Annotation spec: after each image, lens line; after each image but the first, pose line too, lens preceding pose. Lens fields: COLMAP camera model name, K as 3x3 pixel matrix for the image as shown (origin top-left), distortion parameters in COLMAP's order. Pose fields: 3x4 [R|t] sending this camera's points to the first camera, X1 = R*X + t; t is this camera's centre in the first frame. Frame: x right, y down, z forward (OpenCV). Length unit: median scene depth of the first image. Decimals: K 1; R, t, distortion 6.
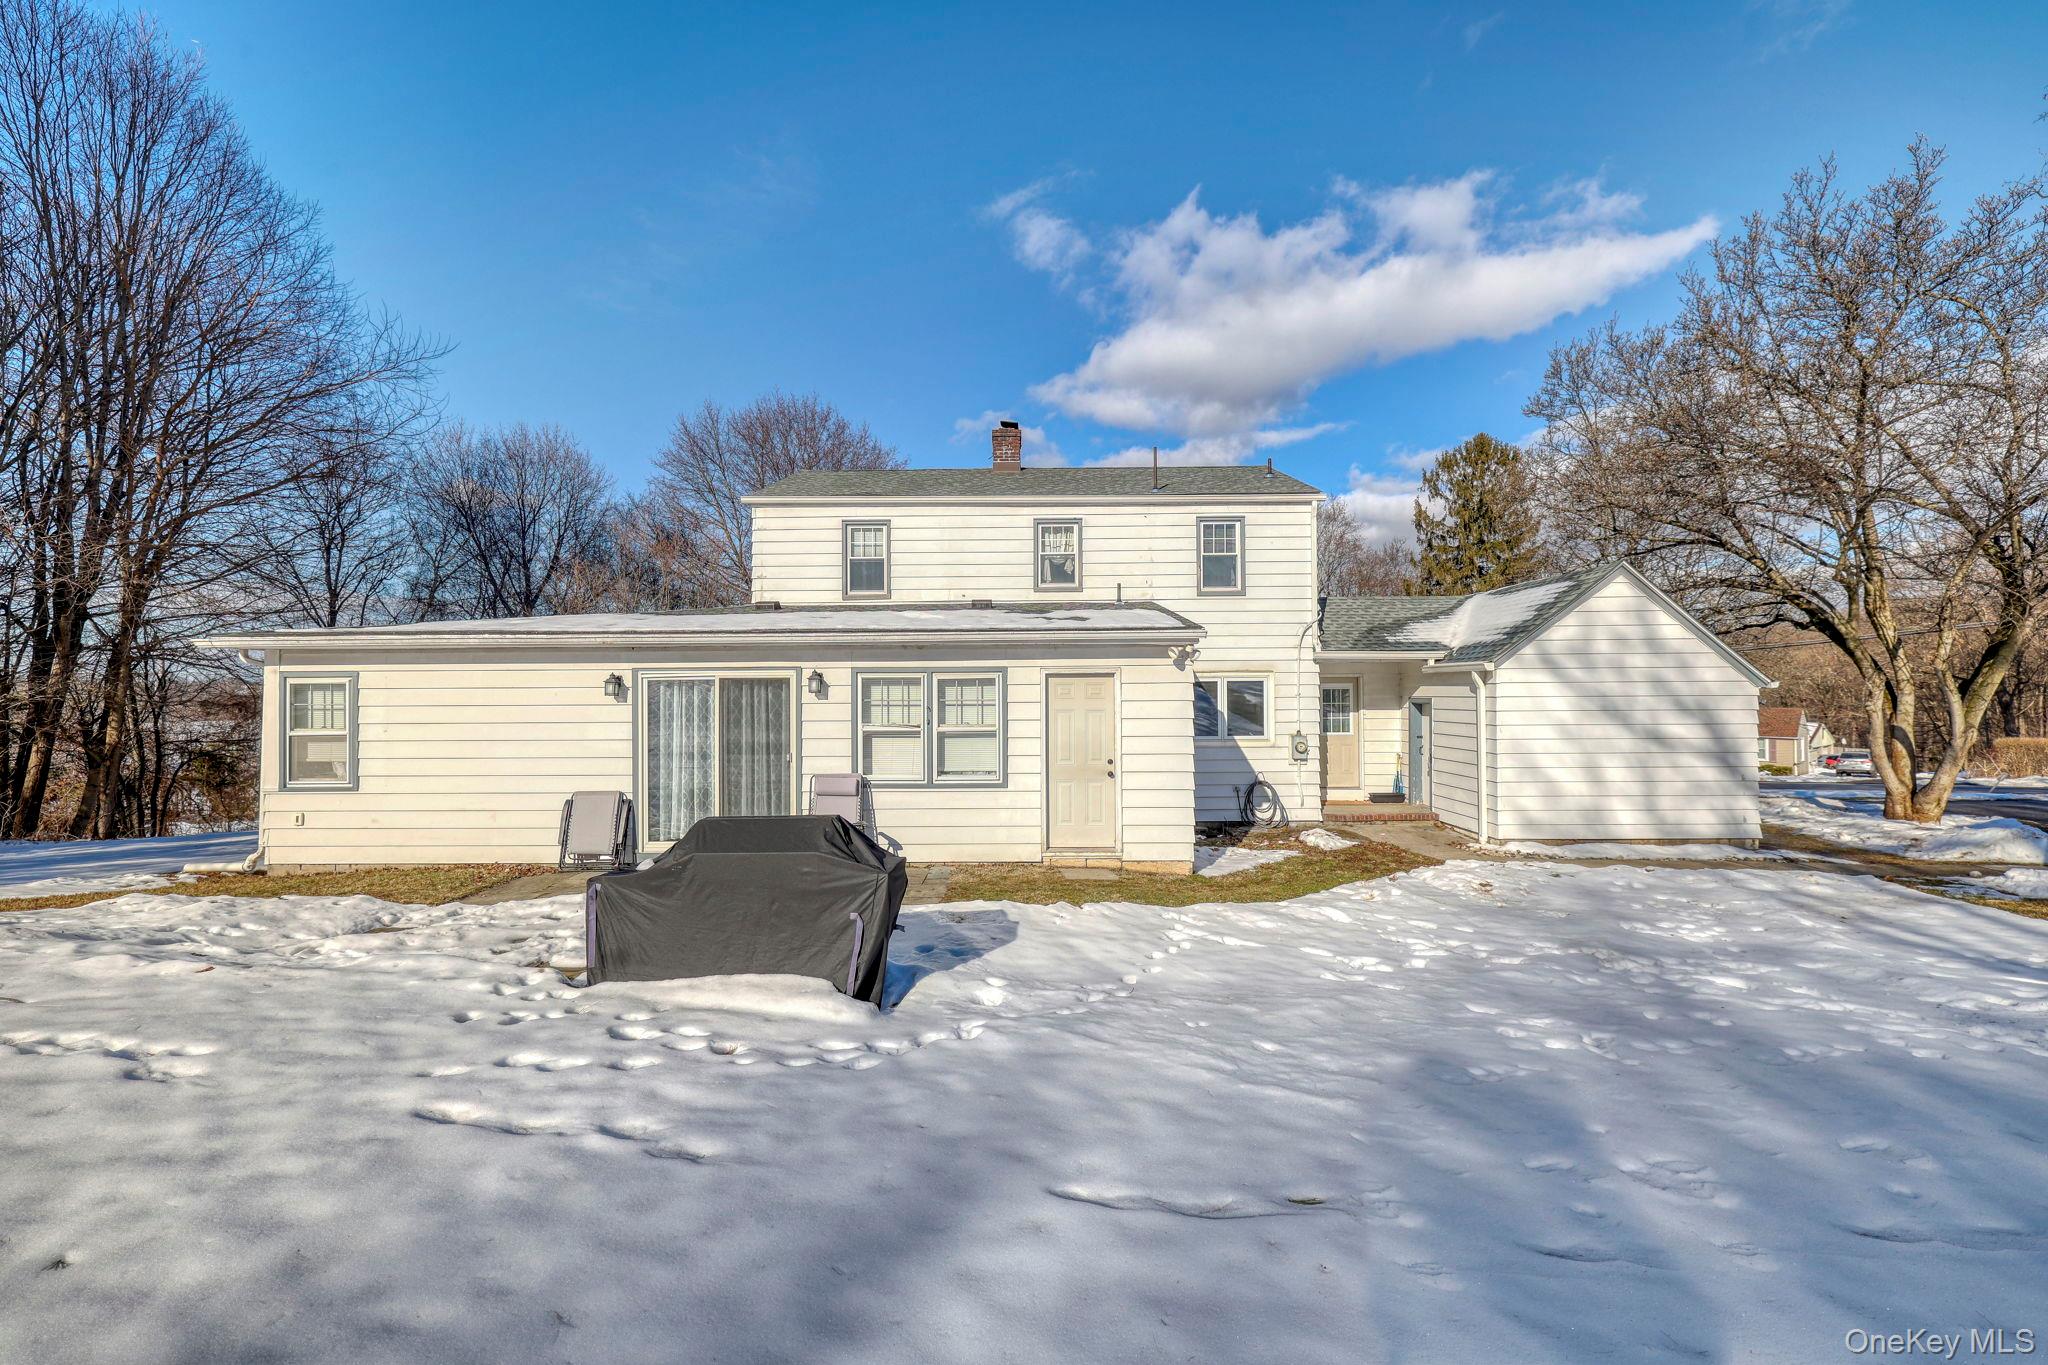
lens RADIAL K [[852.9, 0, 1021.1], [0, 852.9, 682.3], [0, 0, 1]] dist [-0.002937, 0.001667]
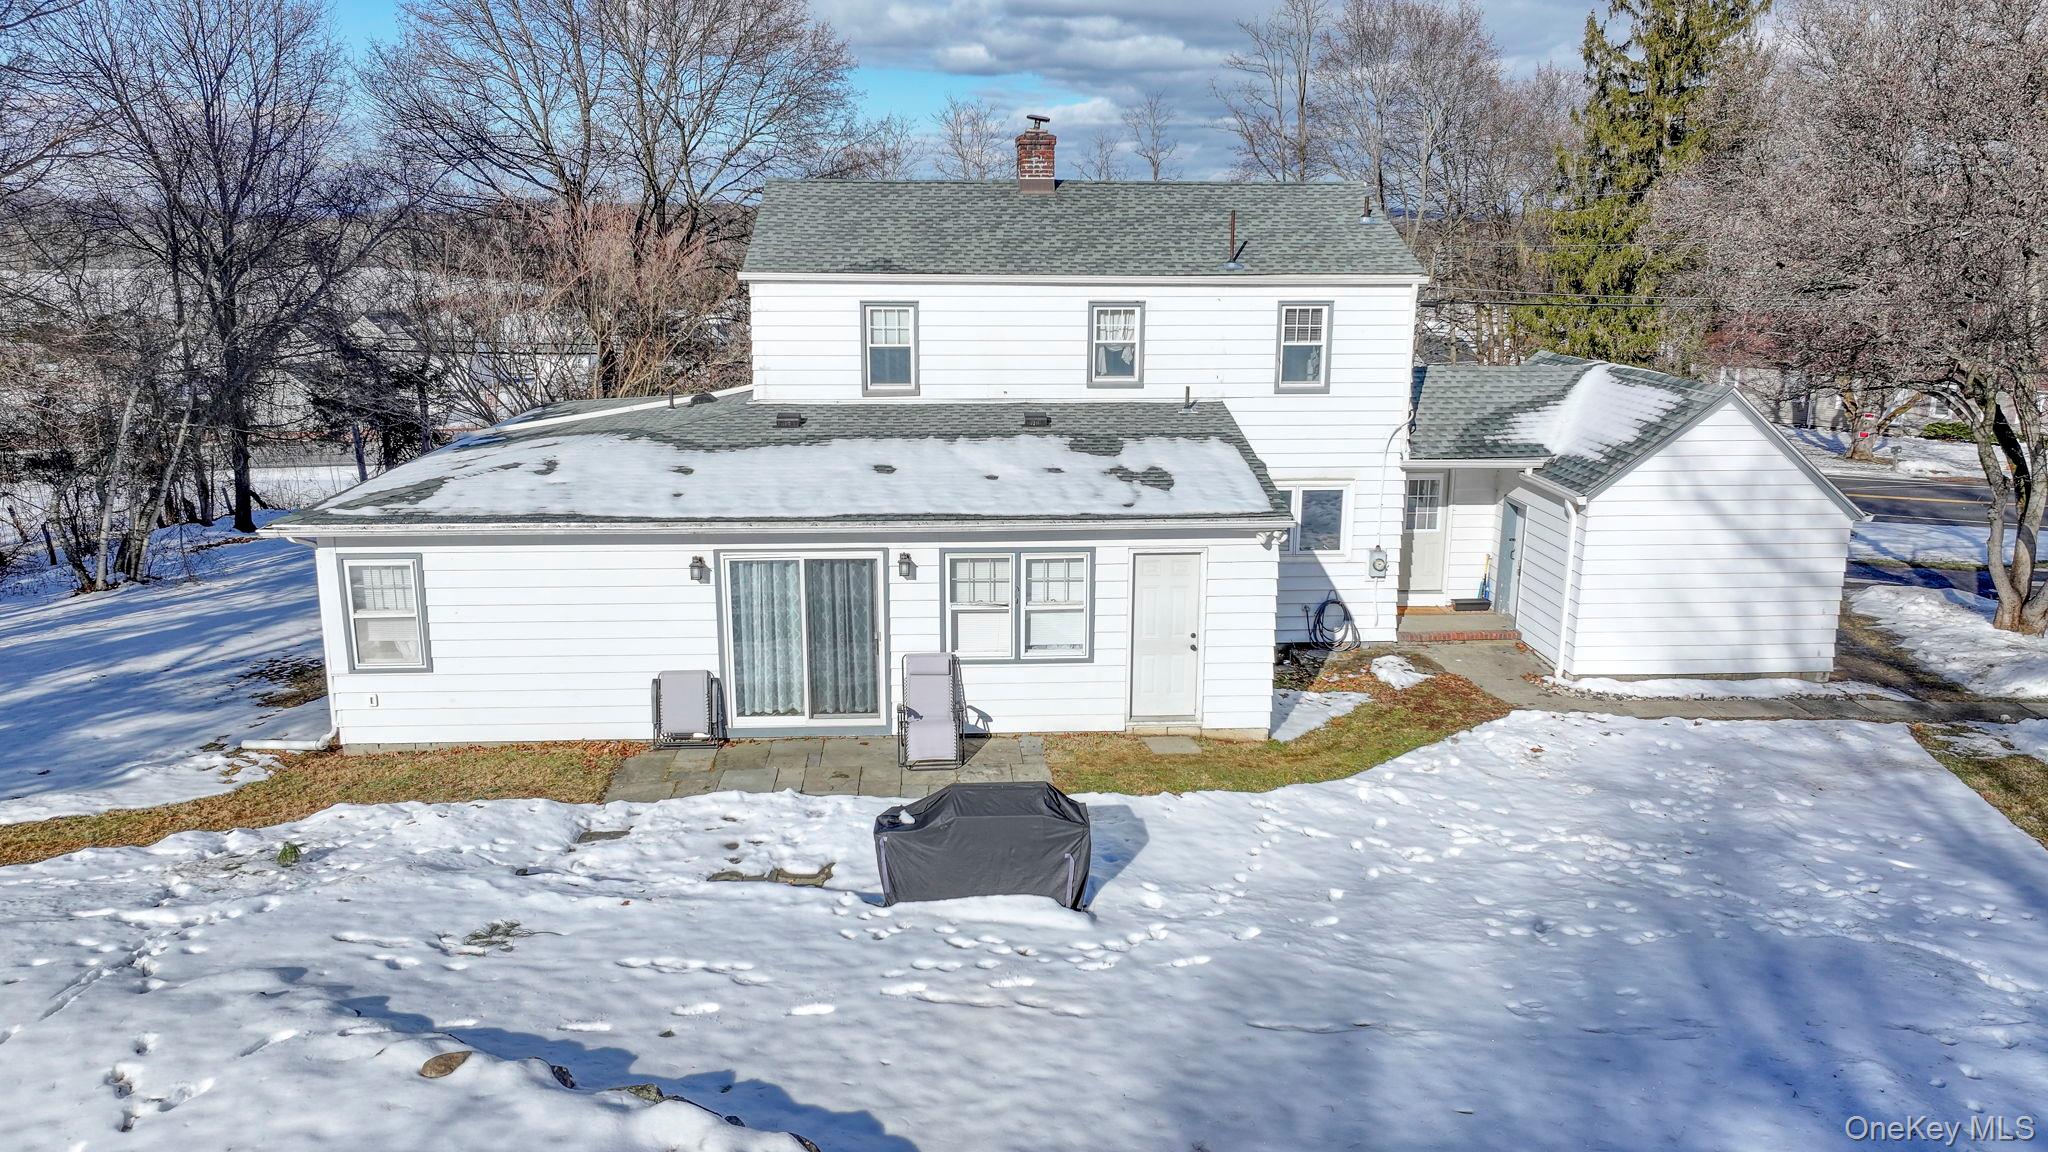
lens RADIAL K [[1434.0, 0, 1024.9], [0, 1434.0, 575.0], [0, 0, 1]] dist [-0.000952, 0.017083]
pose [[0.997263, -0.008488, 0.073449, -0.181094], [-0.009739, 0.969652, 0.244297, -0.321475], [-0.073294, -0.244344, 0.966915, -0.508024]]
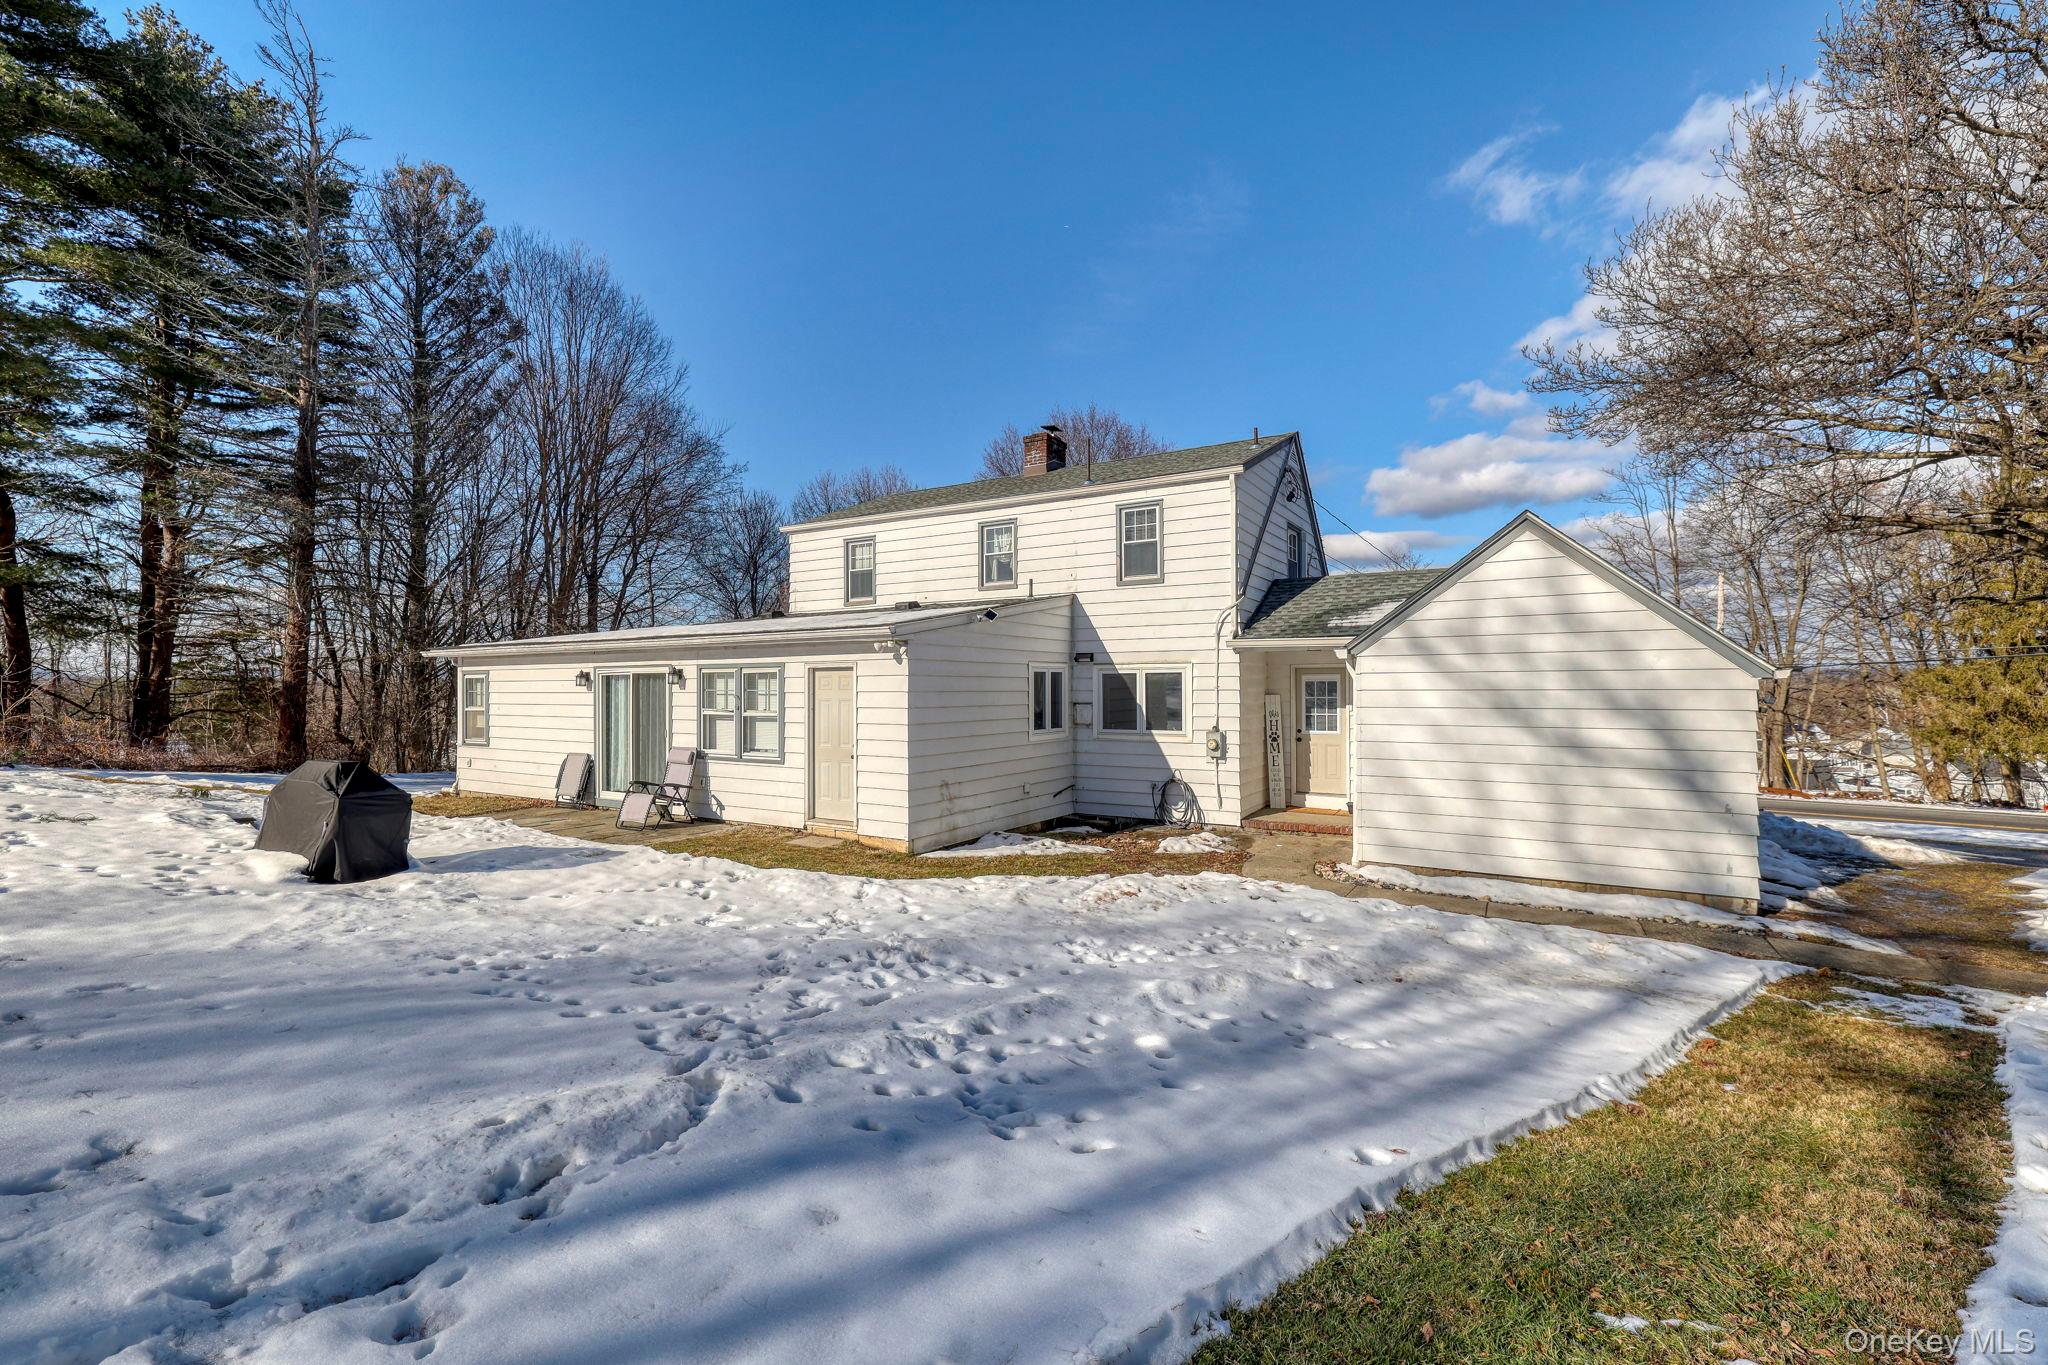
lens RADIAL K [[852.9, 0, 1018.5], [0, 852.9, 677.8], [0, 0, 1]] dist [-0.002937, 0.001667]
pose [[0.864071, -0.003066, -0.503361, 0.701223], [0.004026, 0.999992, 0.000819, 0.003041], [0.503355, -0.002734, 0.864076, 0.113161]]
